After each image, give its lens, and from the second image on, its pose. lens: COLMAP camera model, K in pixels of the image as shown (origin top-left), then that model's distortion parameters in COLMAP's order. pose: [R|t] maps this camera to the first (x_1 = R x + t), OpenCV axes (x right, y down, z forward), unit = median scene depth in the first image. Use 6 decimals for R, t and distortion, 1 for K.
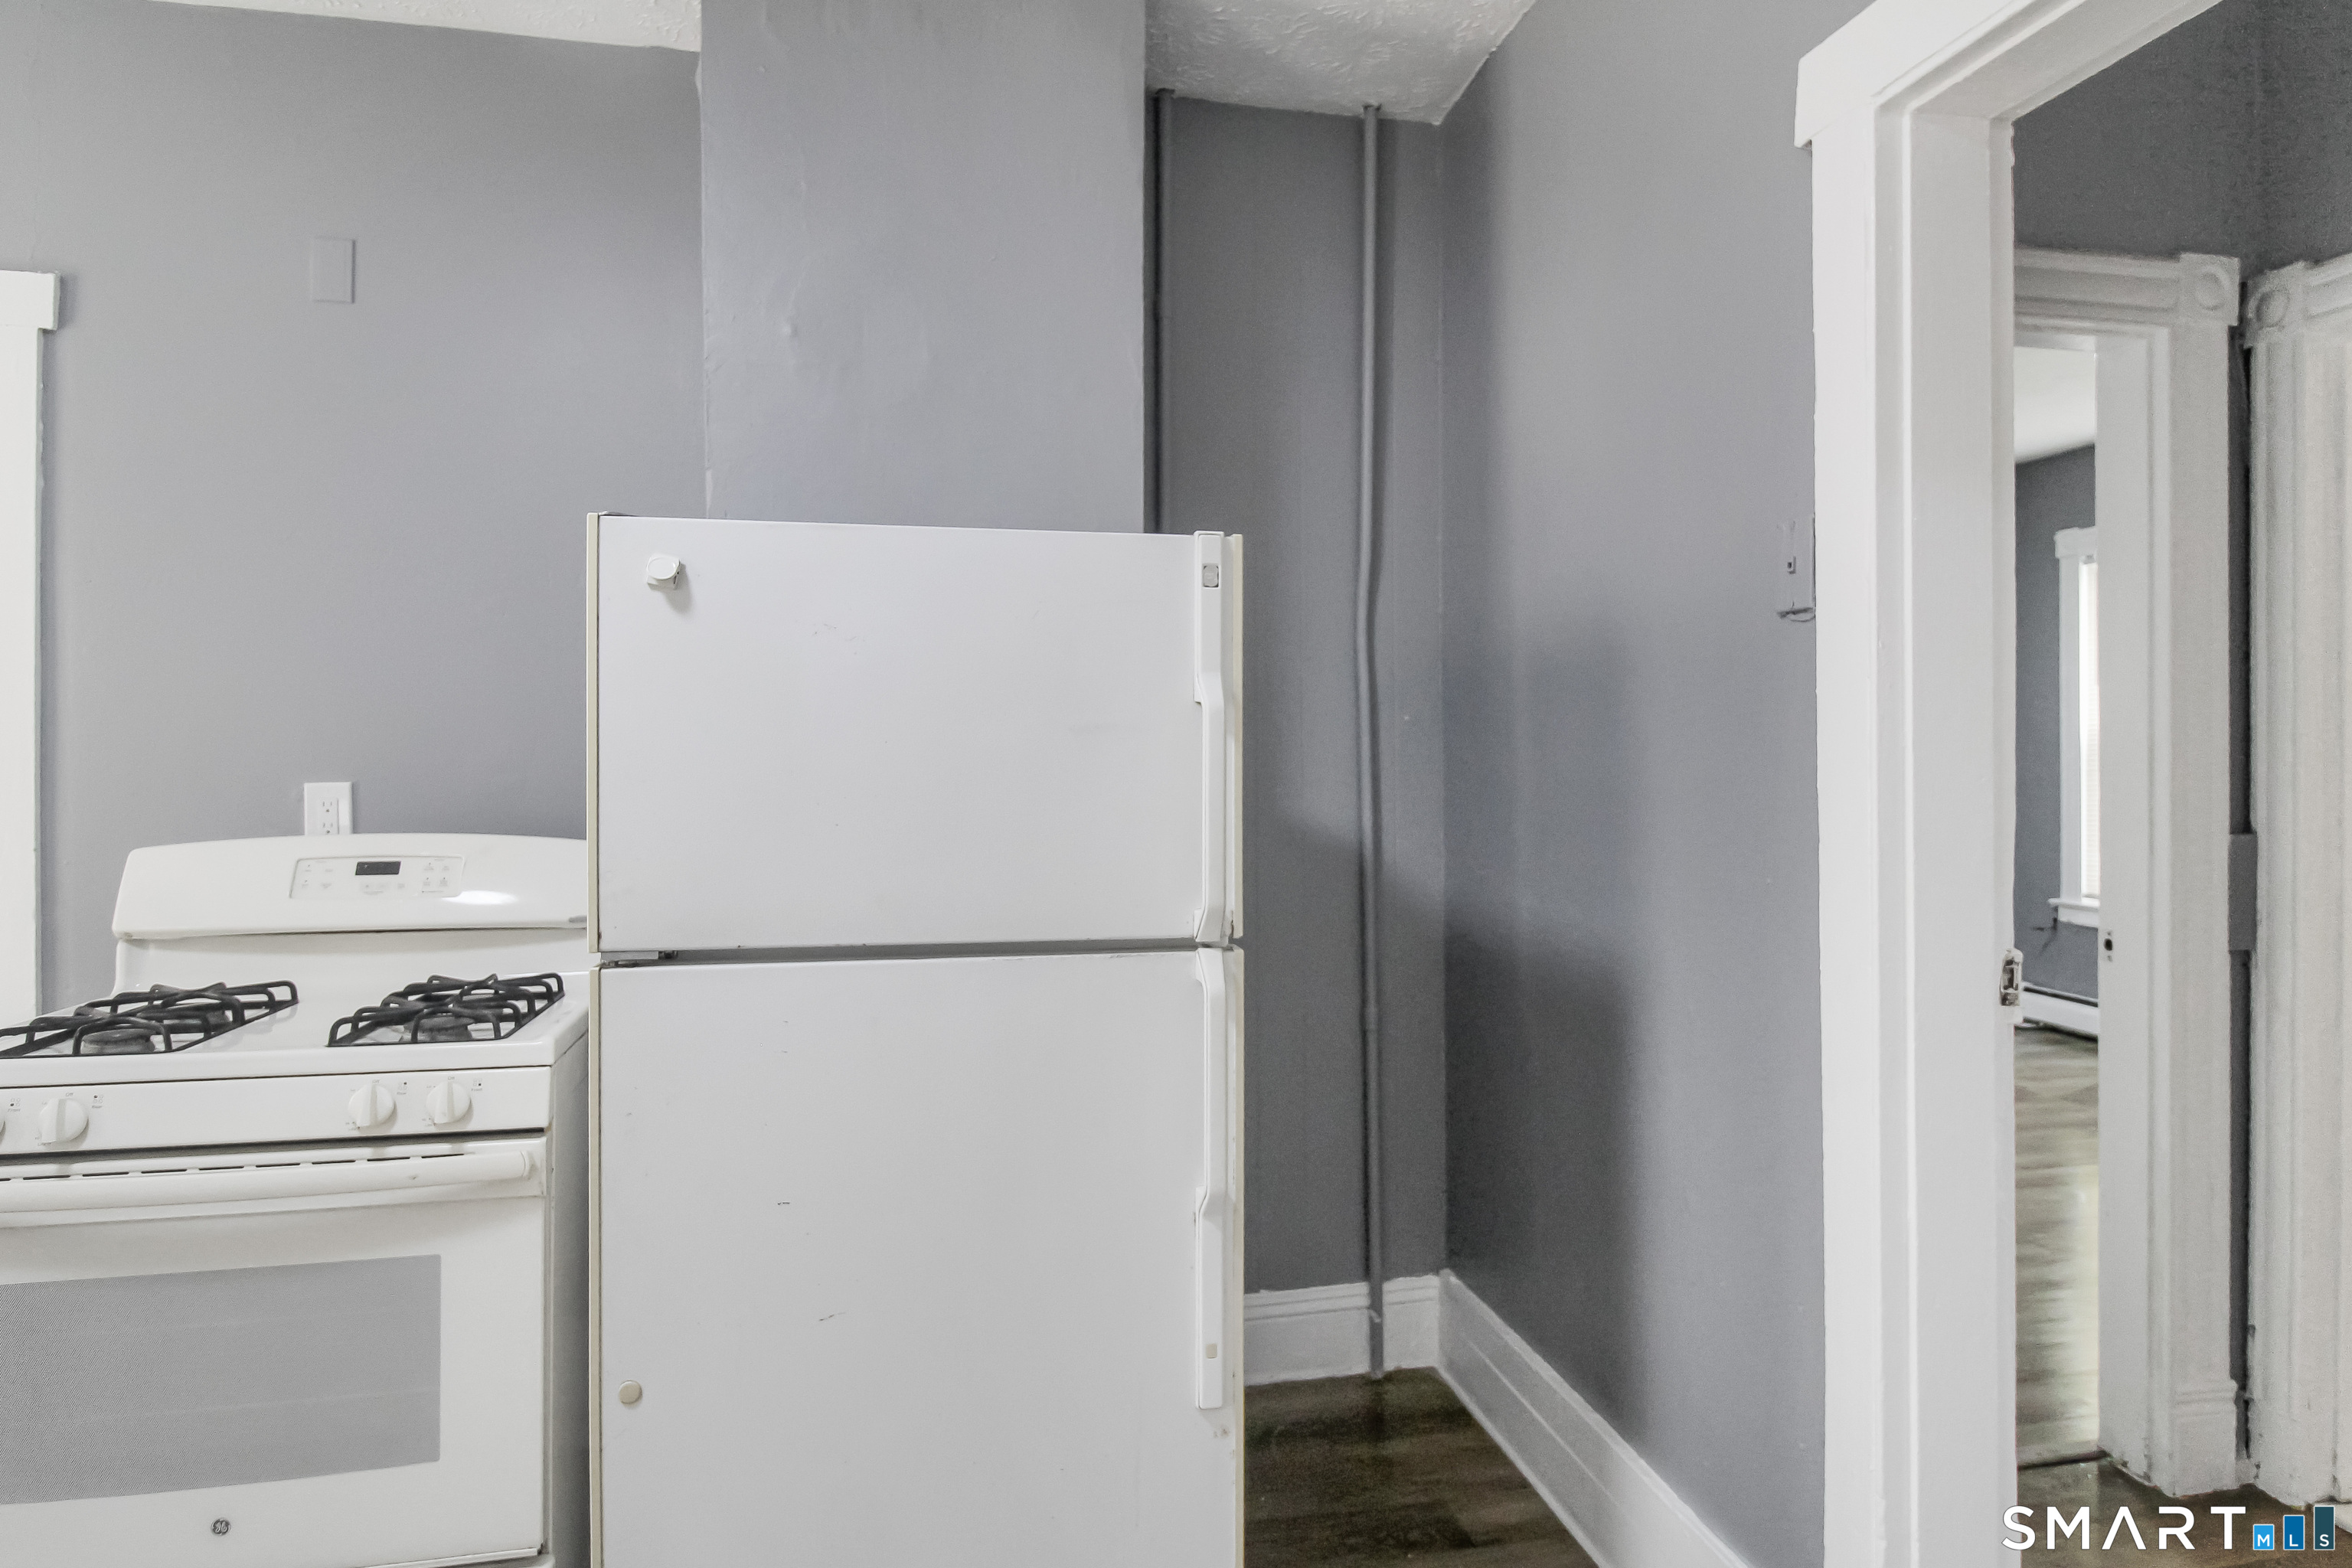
lens RADIAL K [[1343.1, 0, 1189.7], [0, 1343.1, 757.7], [0, 0, 1]] dist [-0.007463, -0.003327]
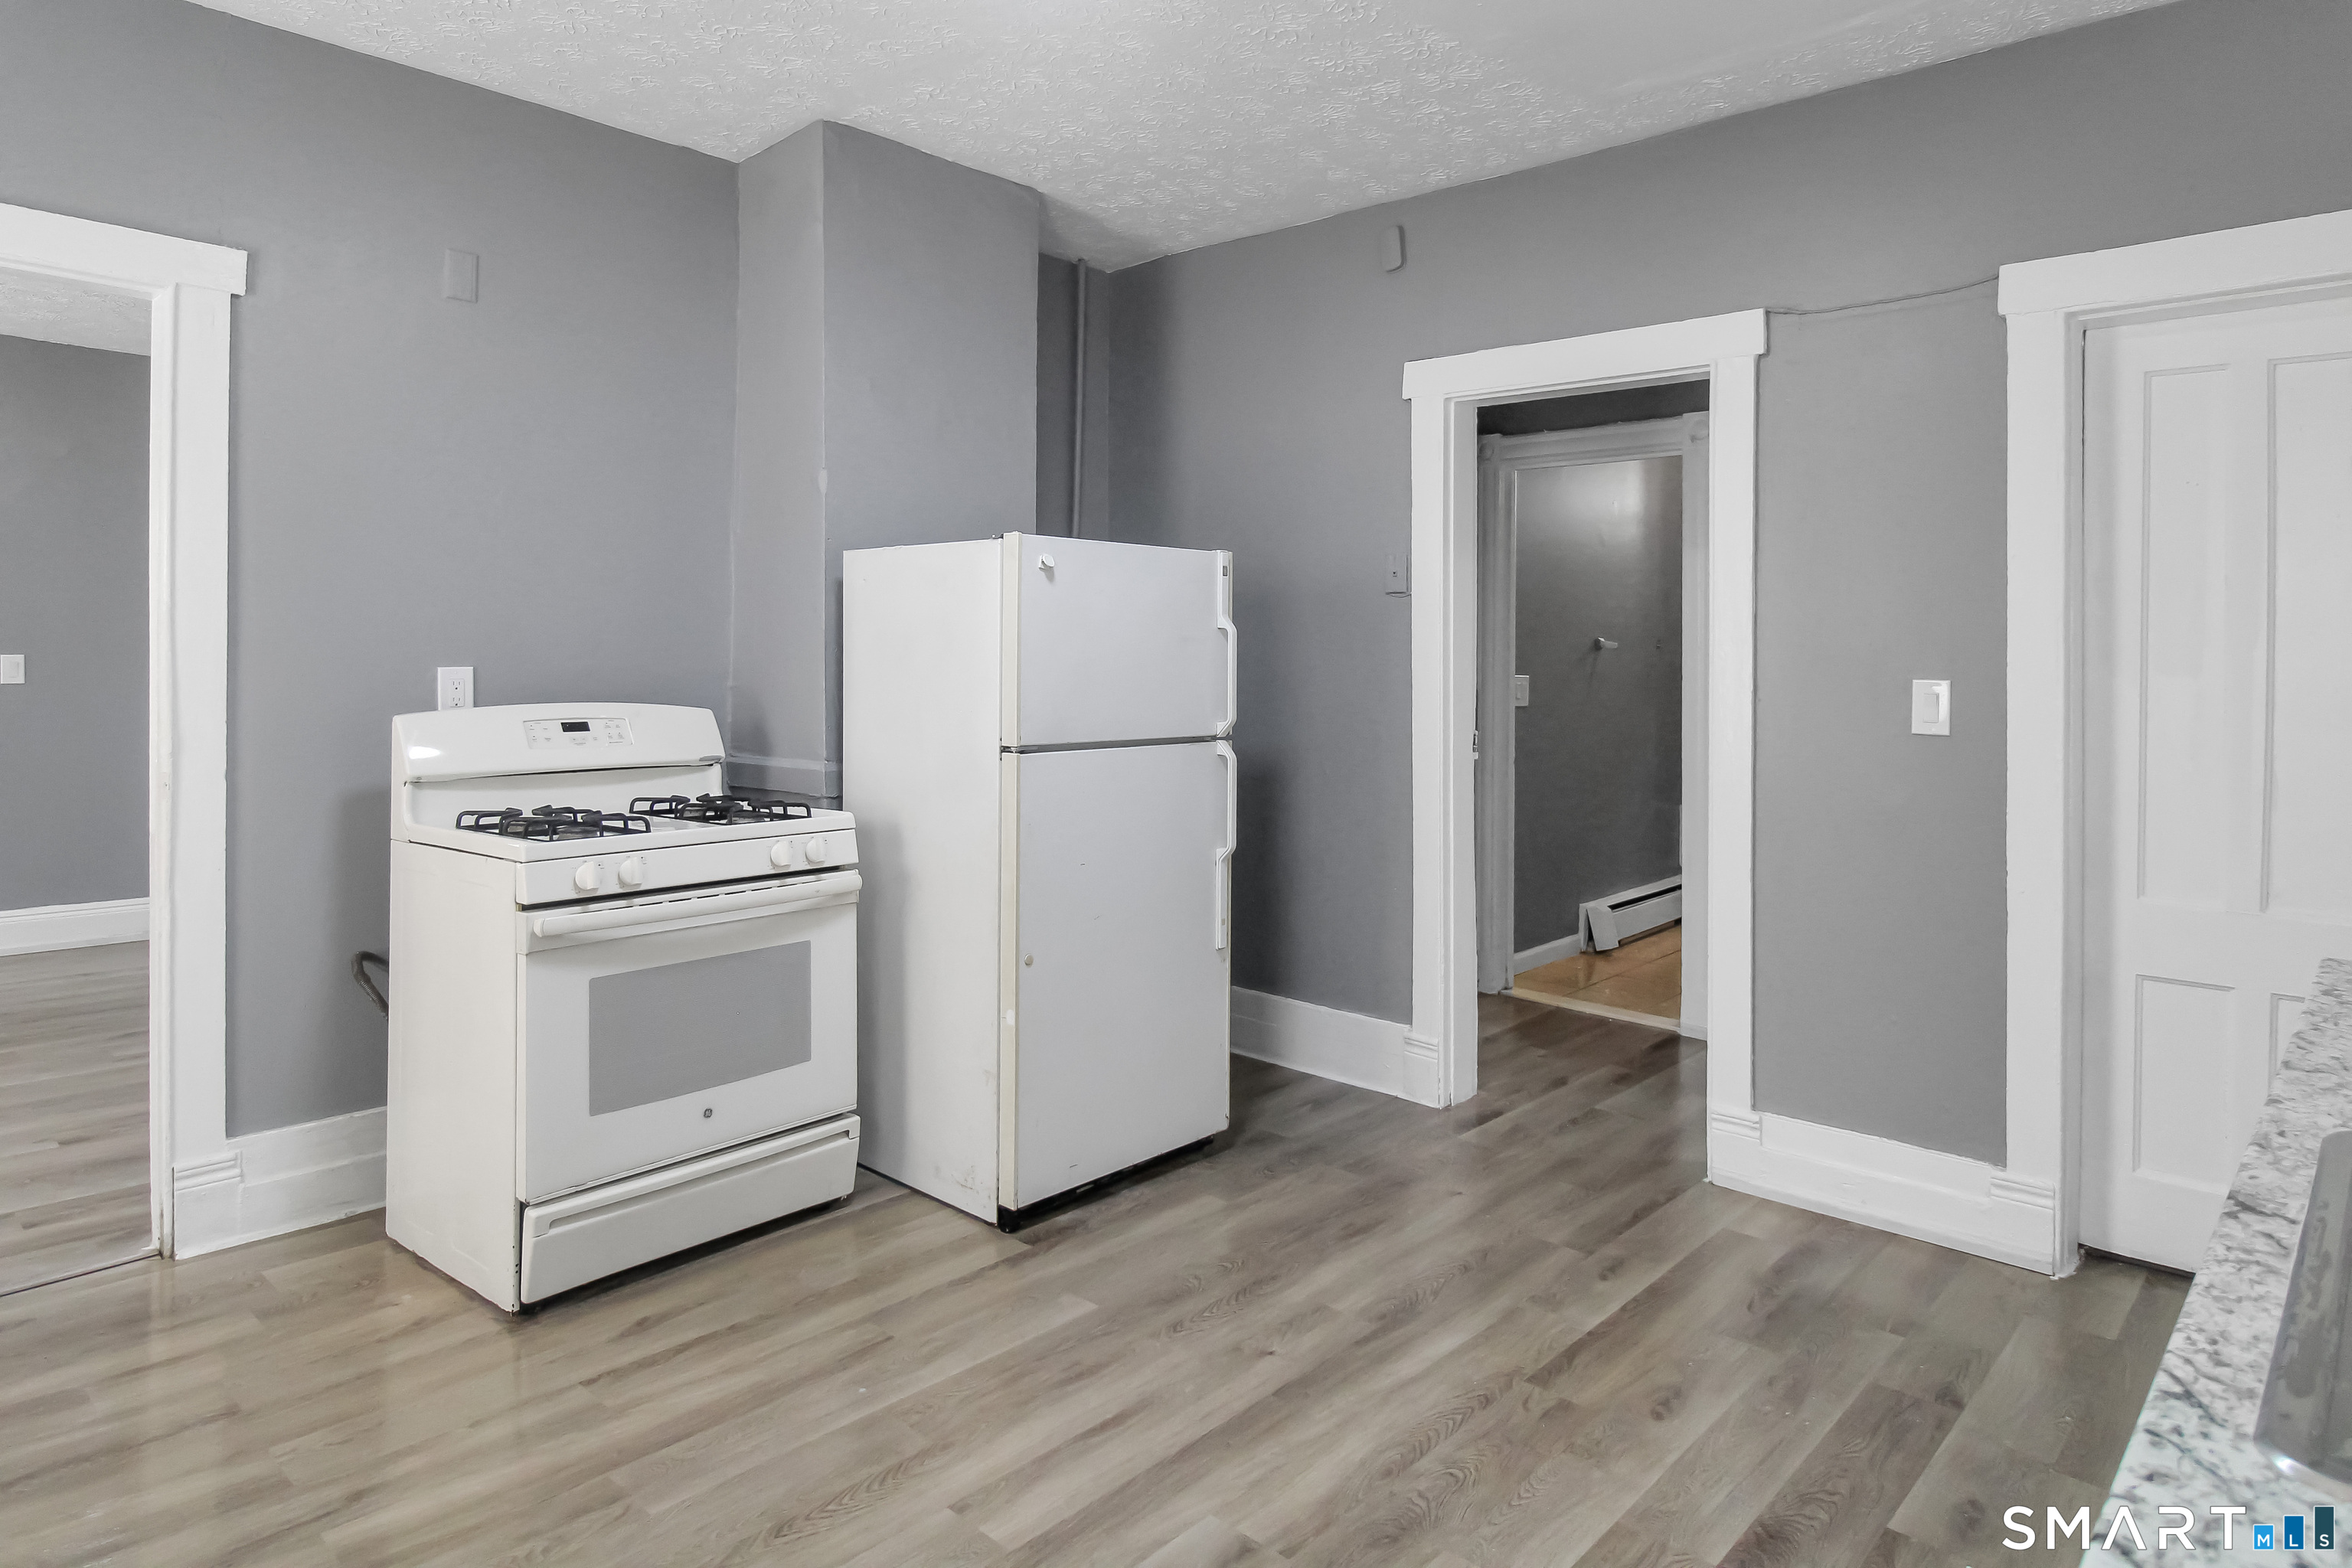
lens RADIAL K [[1307.4, 0, 1167.0], [0, 1307.4, 648.0], [0, 0, 1]] dist [-0.001682, -0.000499]
pose [[0.823432, 0.008262, 0.567355, -1.127015], [-0.006124, 0.999965, -0.005673, 0.004264], [-0.567382, 0.001197, 0.823454, -0.632721]]
